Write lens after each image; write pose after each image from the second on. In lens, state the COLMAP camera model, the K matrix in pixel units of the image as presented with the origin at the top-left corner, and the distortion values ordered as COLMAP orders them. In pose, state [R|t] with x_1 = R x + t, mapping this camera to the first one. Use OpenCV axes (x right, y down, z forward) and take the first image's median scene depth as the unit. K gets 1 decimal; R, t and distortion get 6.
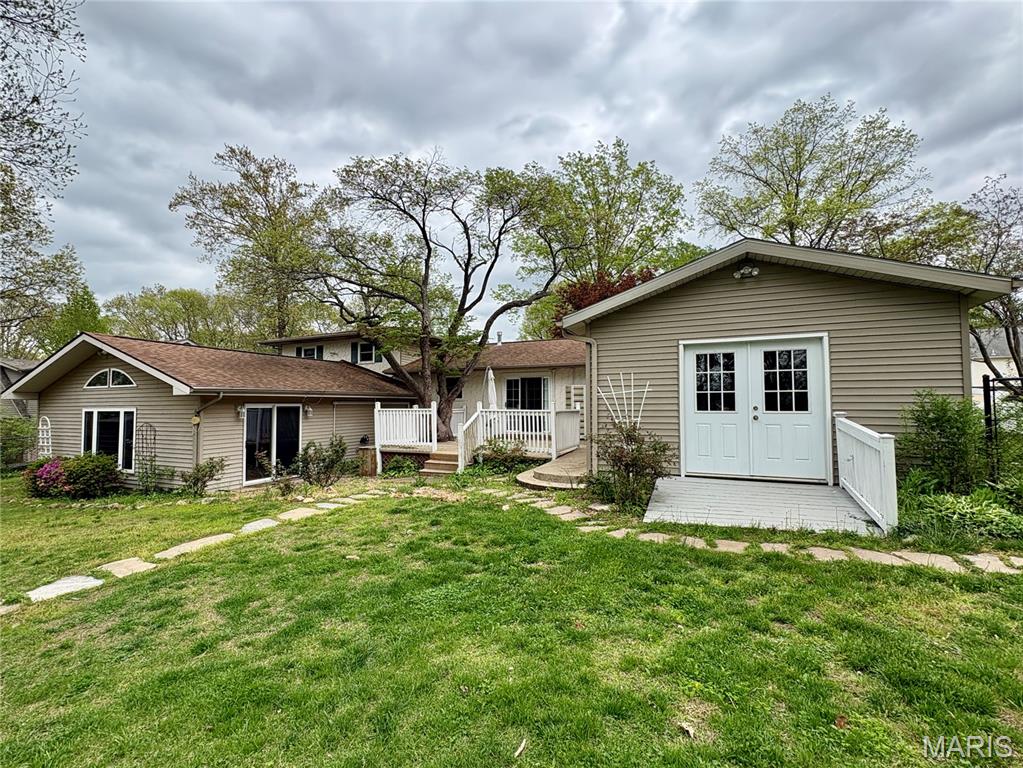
lens RADIAL K [[467.9, 0, 481.9], [0, 467.9, 390.8], [0, 0, 1]] dist [-0.001590, 0.000223]
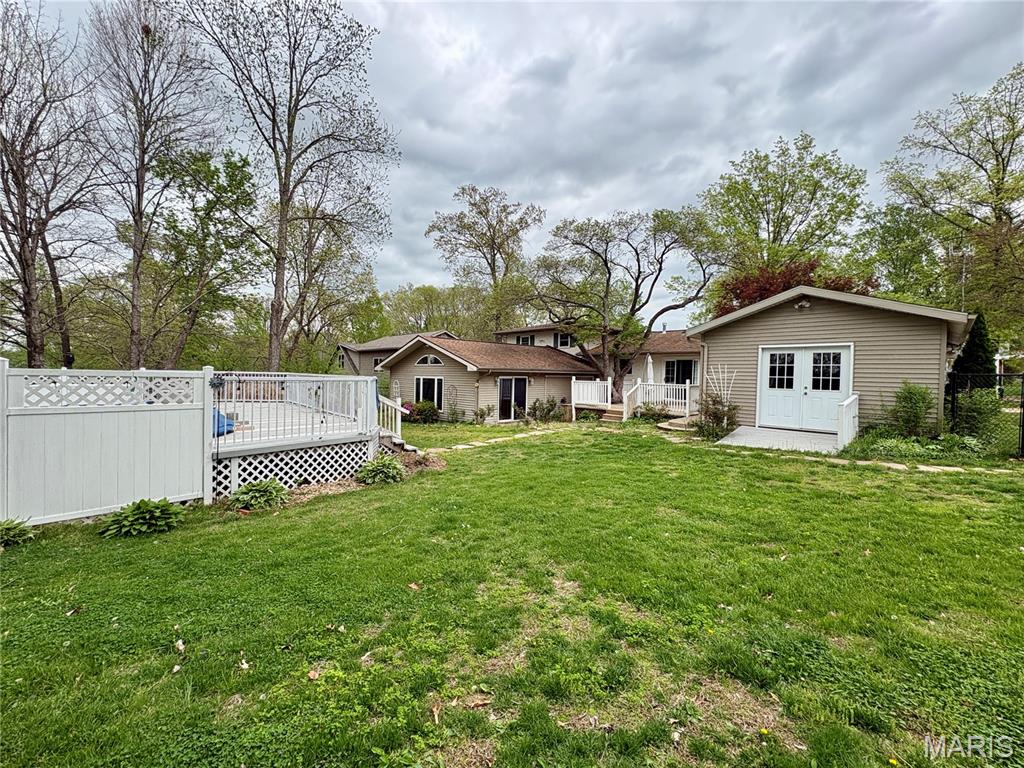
lens RADIAL K [[409.3, 0, 512.0], [0, 409.3, 384.0], [0, 0, 1]] dist [-0.001637, -0.000028]
pose [[0.939489, 0.028284, -0.341409, 0.058927], [-0.010554, 0.998502, 0.053680, -0.023868], [0.342416, -0.046829, 0.938381, -0.398862]]
